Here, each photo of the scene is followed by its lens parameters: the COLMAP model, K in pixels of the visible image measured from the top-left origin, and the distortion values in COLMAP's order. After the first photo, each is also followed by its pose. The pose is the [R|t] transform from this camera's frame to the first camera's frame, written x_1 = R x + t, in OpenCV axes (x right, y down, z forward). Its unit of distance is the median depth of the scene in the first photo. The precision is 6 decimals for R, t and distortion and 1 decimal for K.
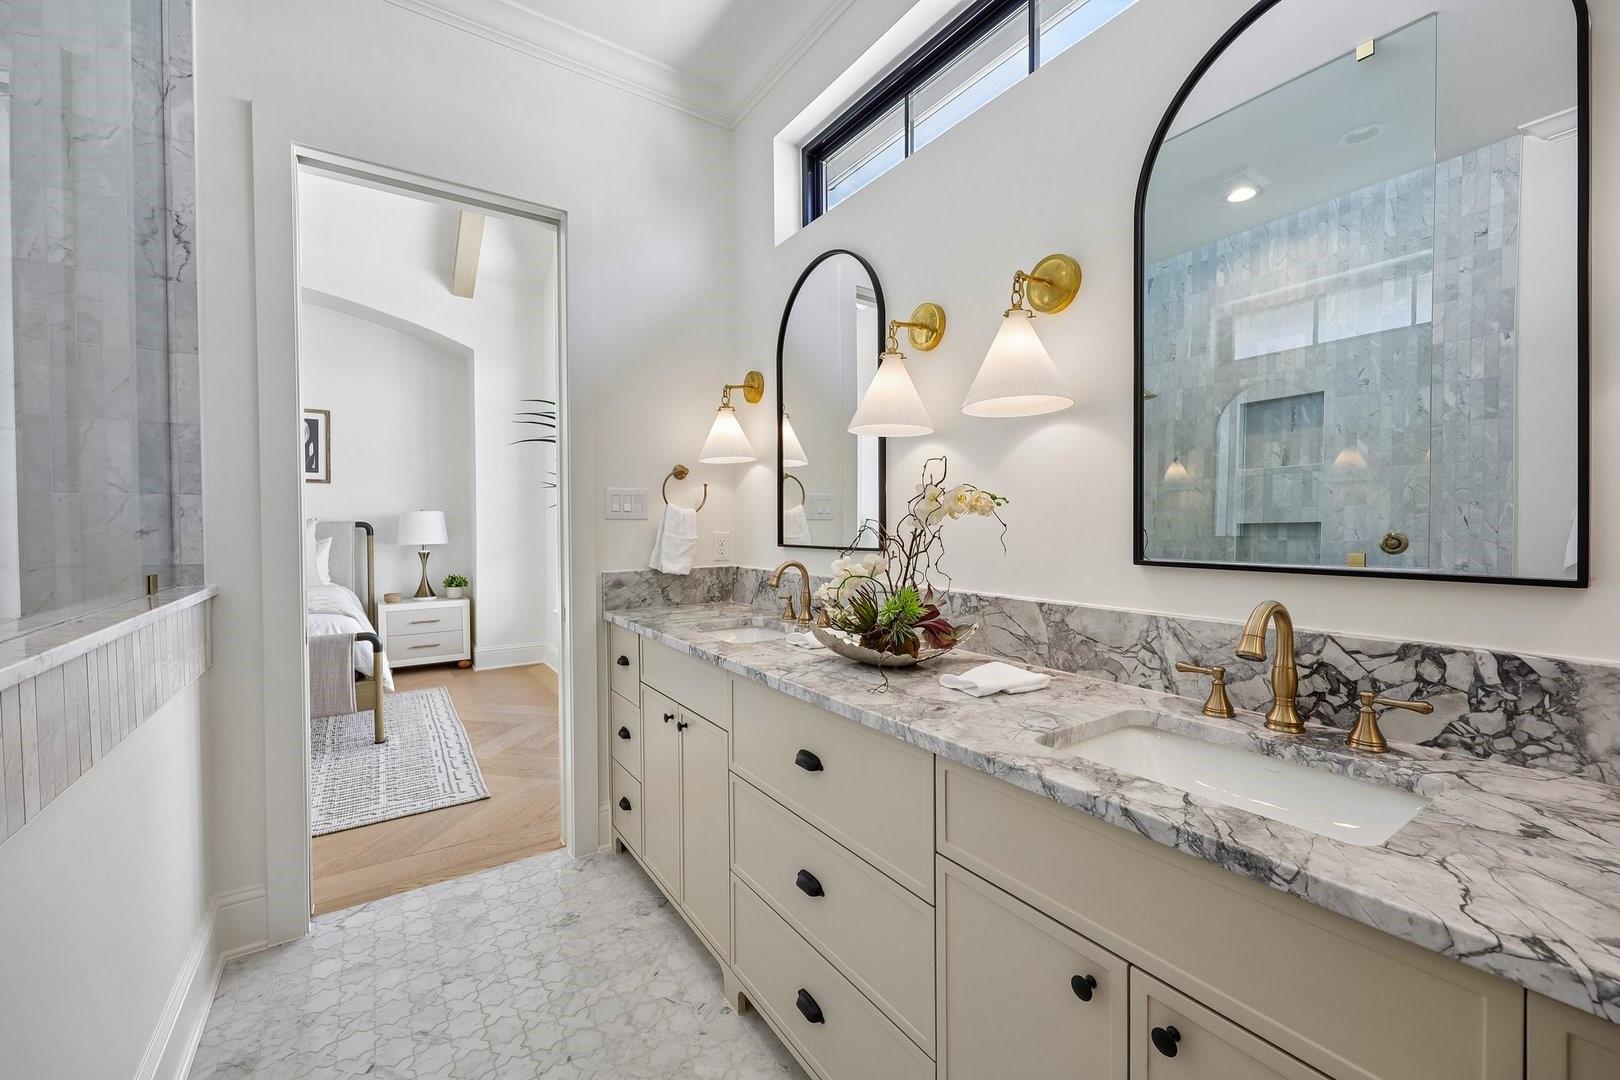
lens RADIAL K [[653.3, 0, 813.0], [0, 653.3, 532.0], [0, 0, 1]] dist [0.002917, -0.000325]
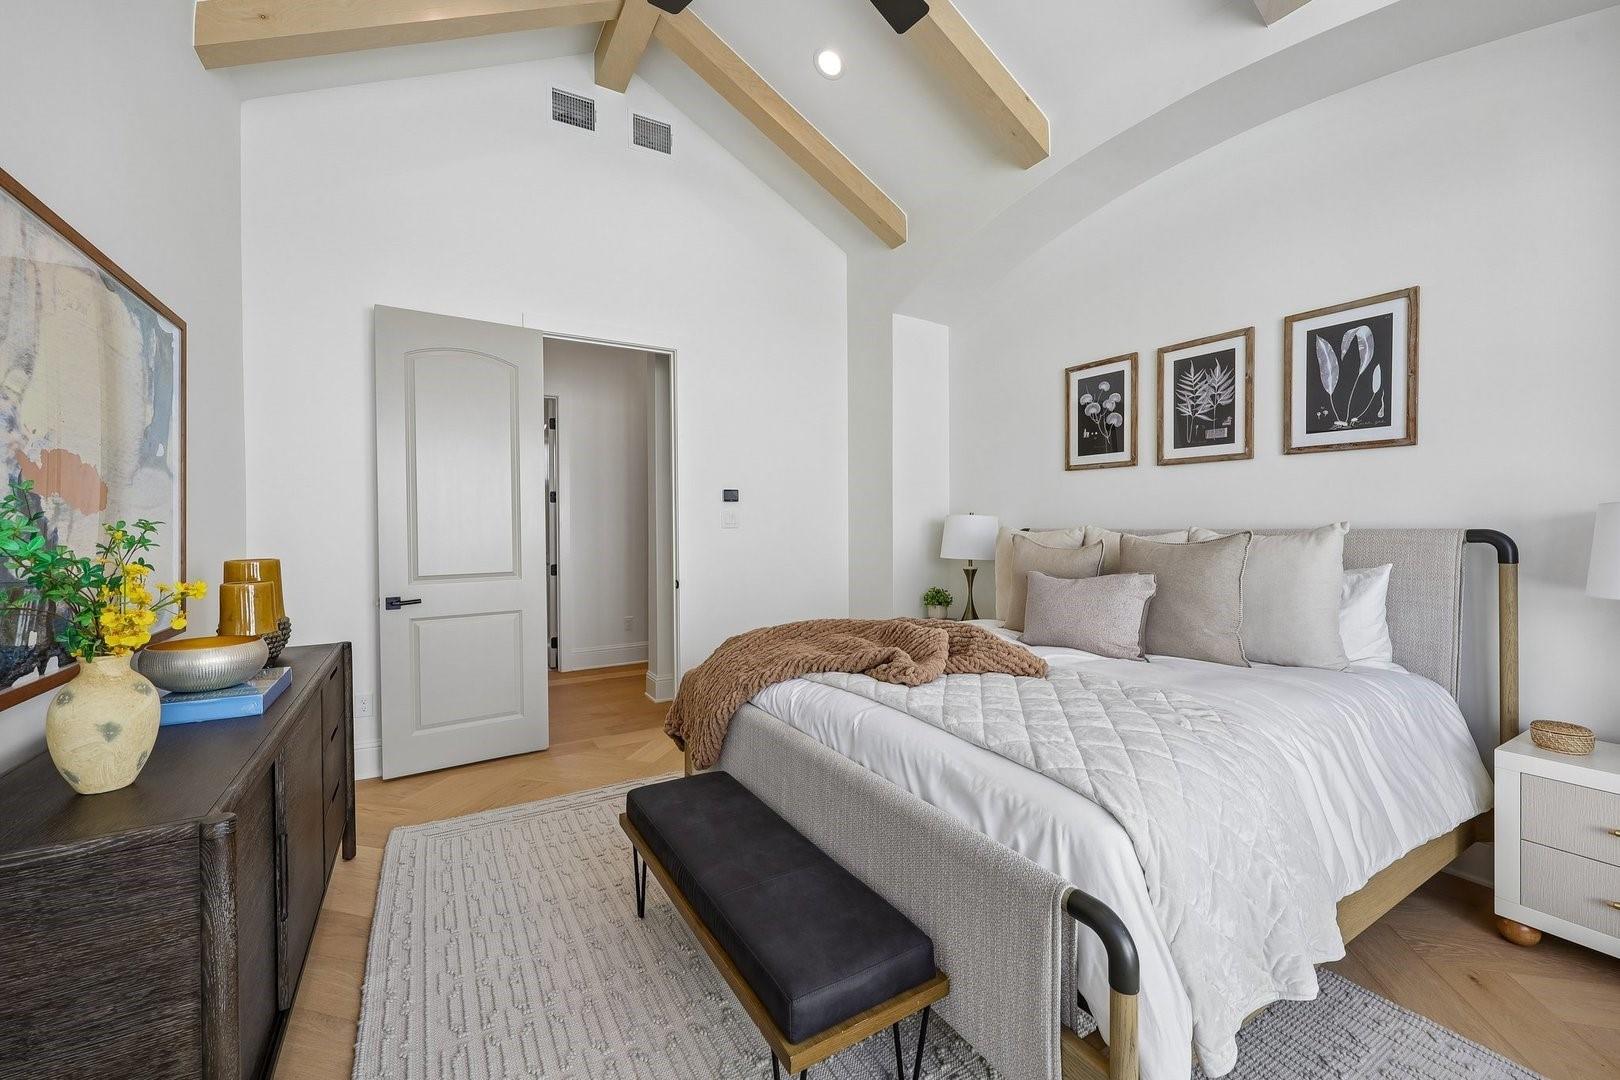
lens RADIAL K [[653.3, 0, 815.7], [0, 653.3, 533.2], [0, 0, 1]] dist [0.002917, -0.000325]
pose [[-0.058923, 0.018688, -0.998088, -0.523978], [-0.008654, 0.999778, 0.019230, -0.036767], [0.998225, 0.009771, -0.058748, 1.257633]]
